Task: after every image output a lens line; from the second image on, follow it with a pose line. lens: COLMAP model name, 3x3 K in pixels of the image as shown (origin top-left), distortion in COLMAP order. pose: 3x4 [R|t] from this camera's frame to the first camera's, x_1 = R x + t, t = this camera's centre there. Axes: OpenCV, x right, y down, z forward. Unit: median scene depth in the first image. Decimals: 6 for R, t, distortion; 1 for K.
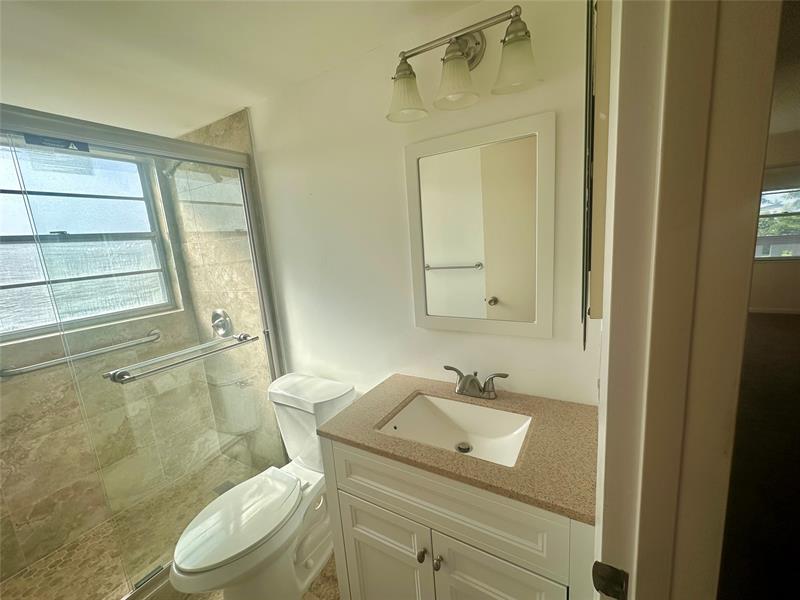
lens RADIAL K [[327.3, 0, 399.1], [0, 327.3, 301.4], [0, 0, 1]] dist [-0.000502, 0.000076]
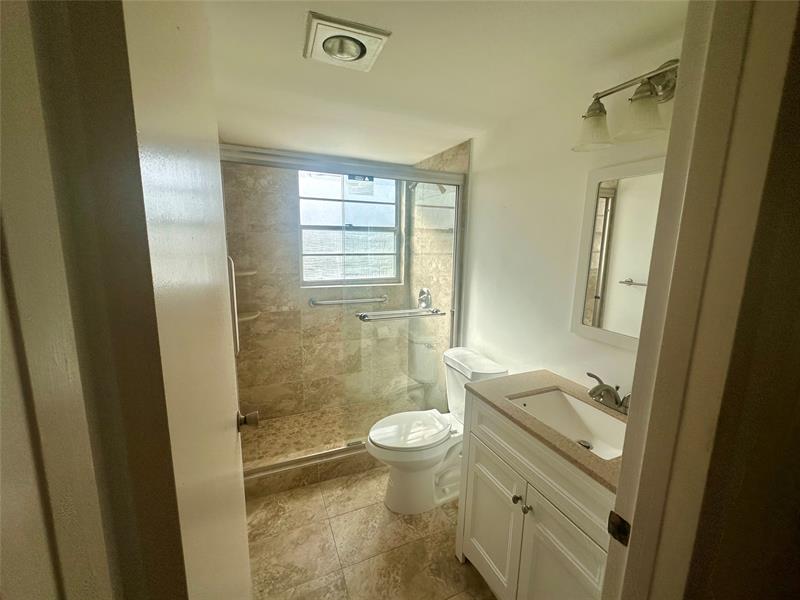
lens RADIAL K [[327.3, 0, 399.7], [0, 327.3, 301.1], [0, 0, 1]] dist [-0.000502, 0.000076]
pose [[0.809230, 0.189745, -0.556007, 0.152861], [-0.181382, 0.980865, 0.070744, 0.000905], [0.558791, 0.043602, 0.828161, -0.208945]]
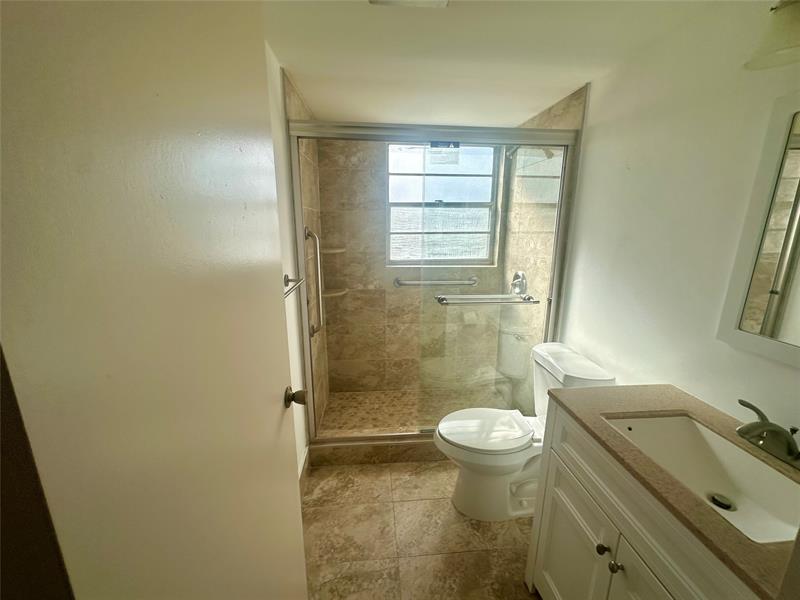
lens RADIAL K [[327.3, 0, 400.2], [0, 327.3, 300.6], [0, 0, 1]] dist [-0.000502, 0.000076]
pose [[0.588770, 0.263009, -0.764314, 0.153724], [-0.193965, 0.963925, 0.182282, -0.006185], [0.784683, 0.040928, 0.618545, -0.071933]]
